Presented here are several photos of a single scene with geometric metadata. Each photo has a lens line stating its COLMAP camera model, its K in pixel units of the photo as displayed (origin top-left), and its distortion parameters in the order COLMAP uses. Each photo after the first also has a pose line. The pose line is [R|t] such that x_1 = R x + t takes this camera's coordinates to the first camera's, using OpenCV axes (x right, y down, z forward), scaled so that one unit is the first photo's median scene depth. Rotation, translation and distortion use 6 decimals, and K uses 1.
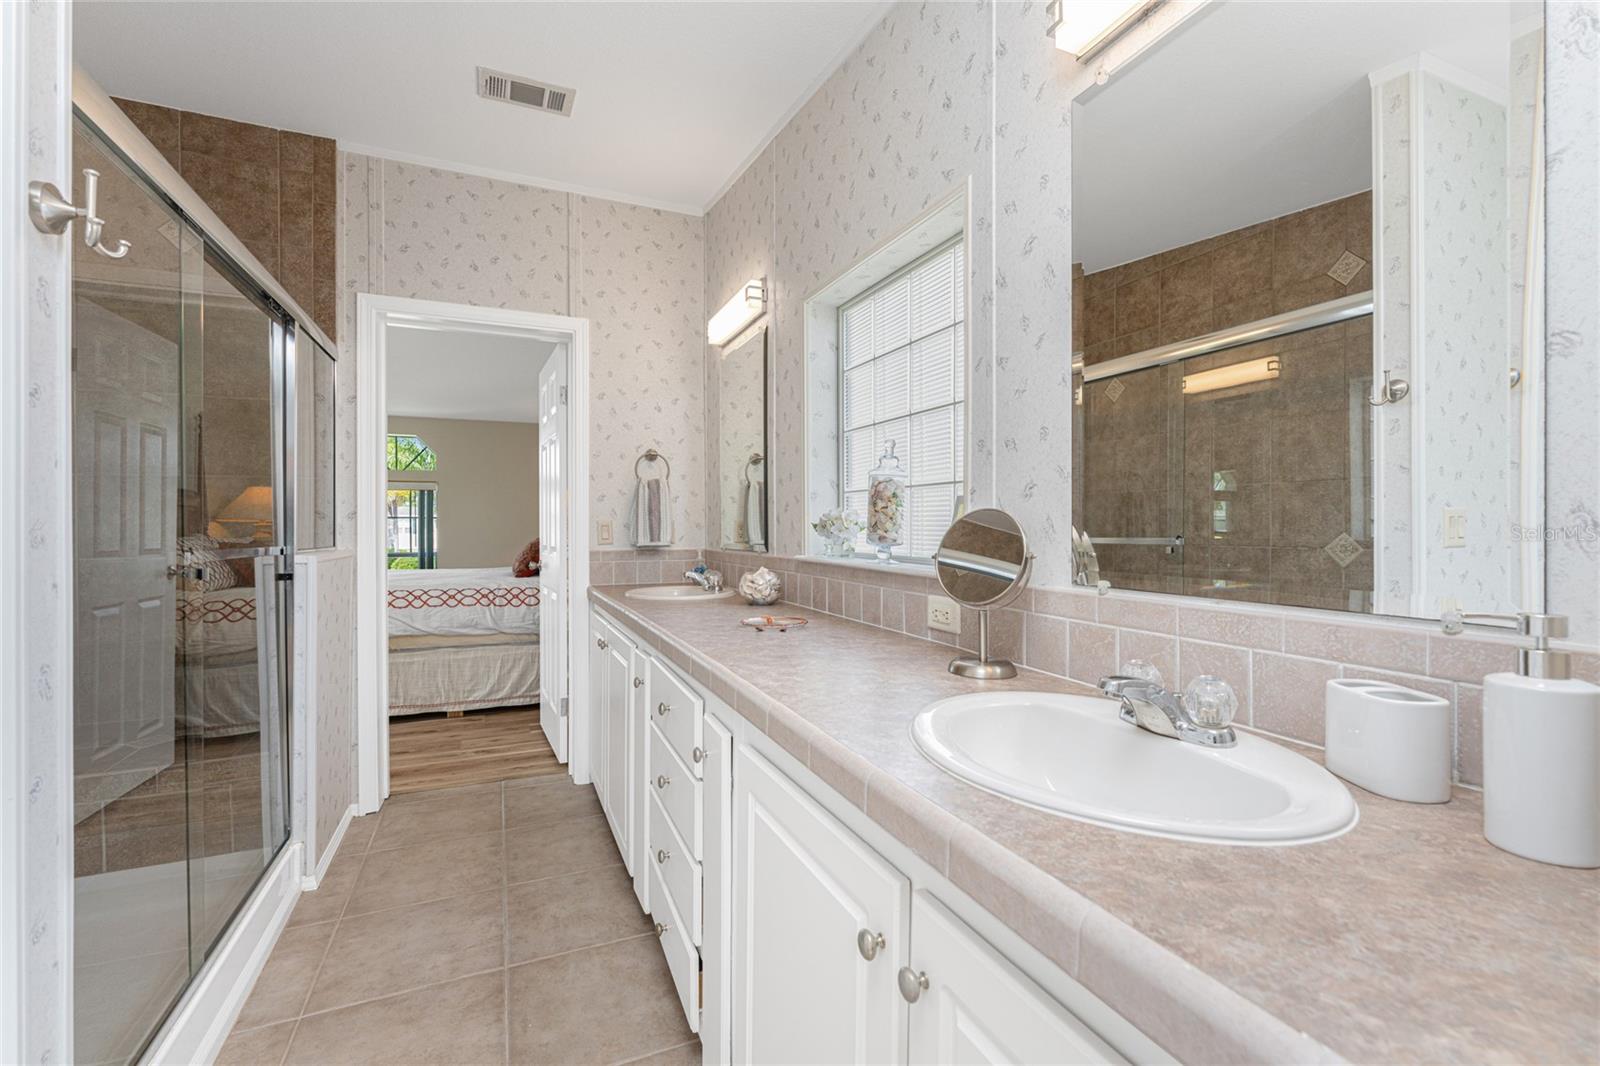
lens RADIAL K [[696.8, 0, 801.8], [0, 696.8, 528.3], [0, 0, 1]] dist [-0.000447, -0.000936]
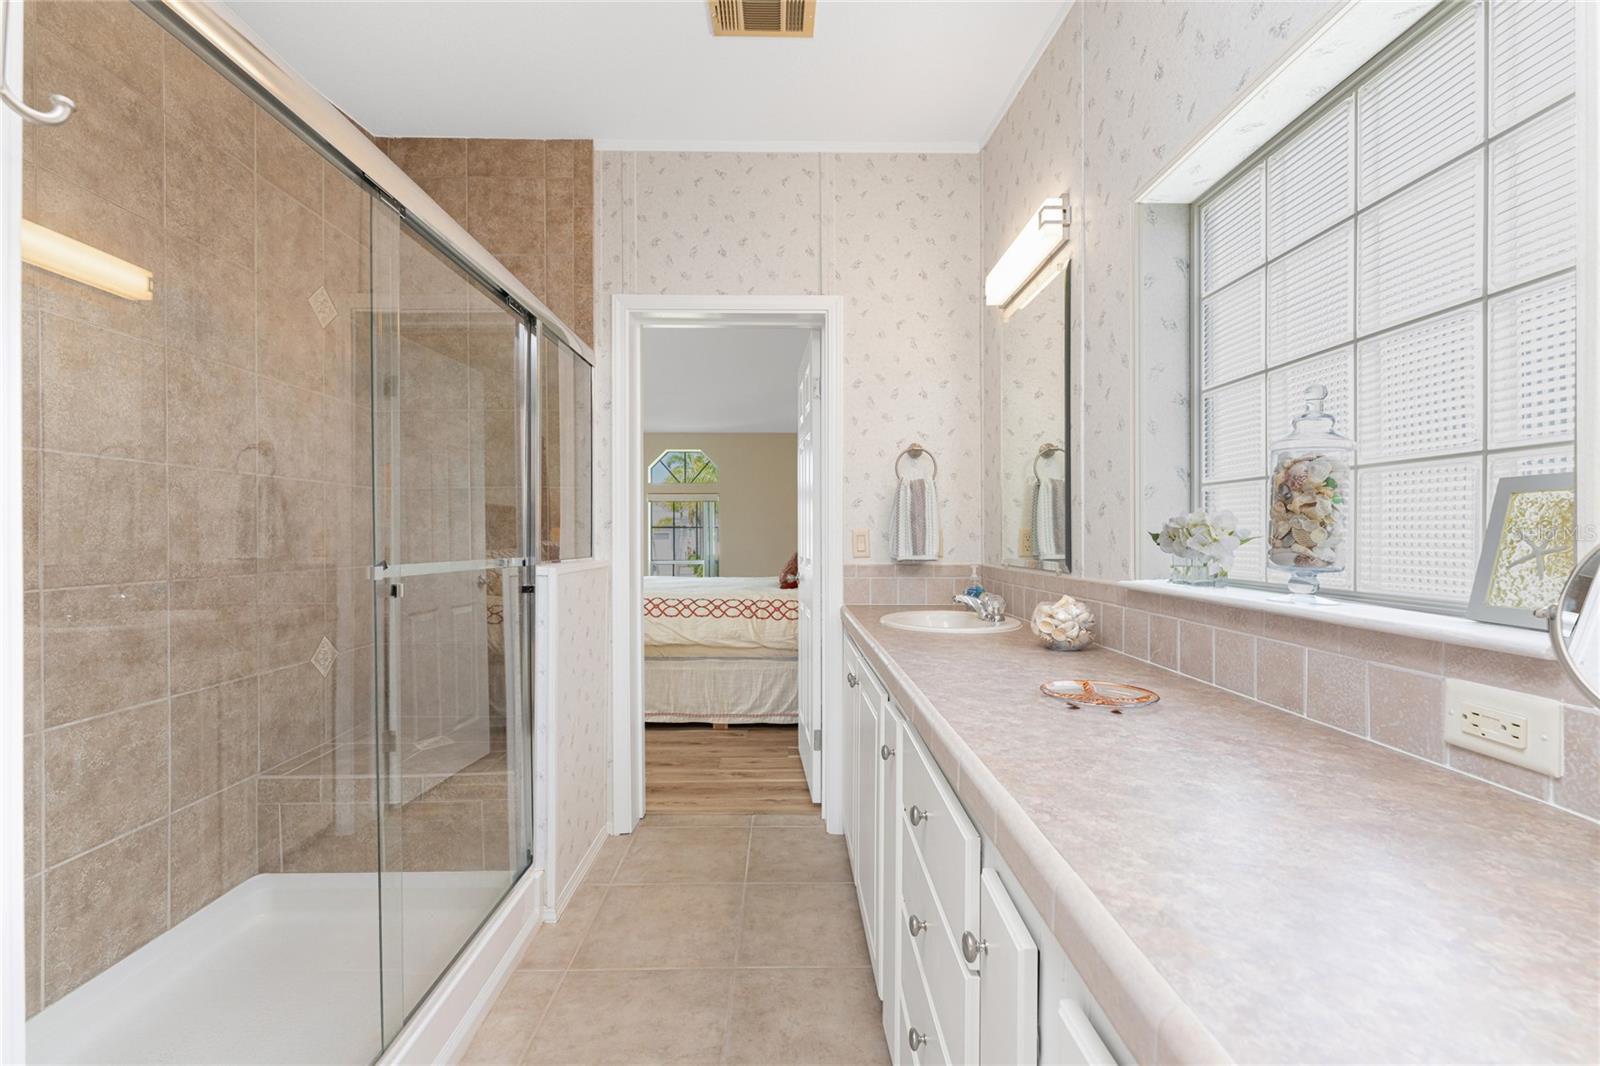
lens RADIAL K [[696.8, 0, 790.8], [0, 696.8, 536.7], [0, 0, 1]] dist [-0.000447, -0.000936]
pose [[0.919919, 0.001348, -0.392107, -0.031978], [-0.001697, 0.999998, -0.000544, -0.001935], [0.392105, 0.001166, 0.919920, 0.218384]]
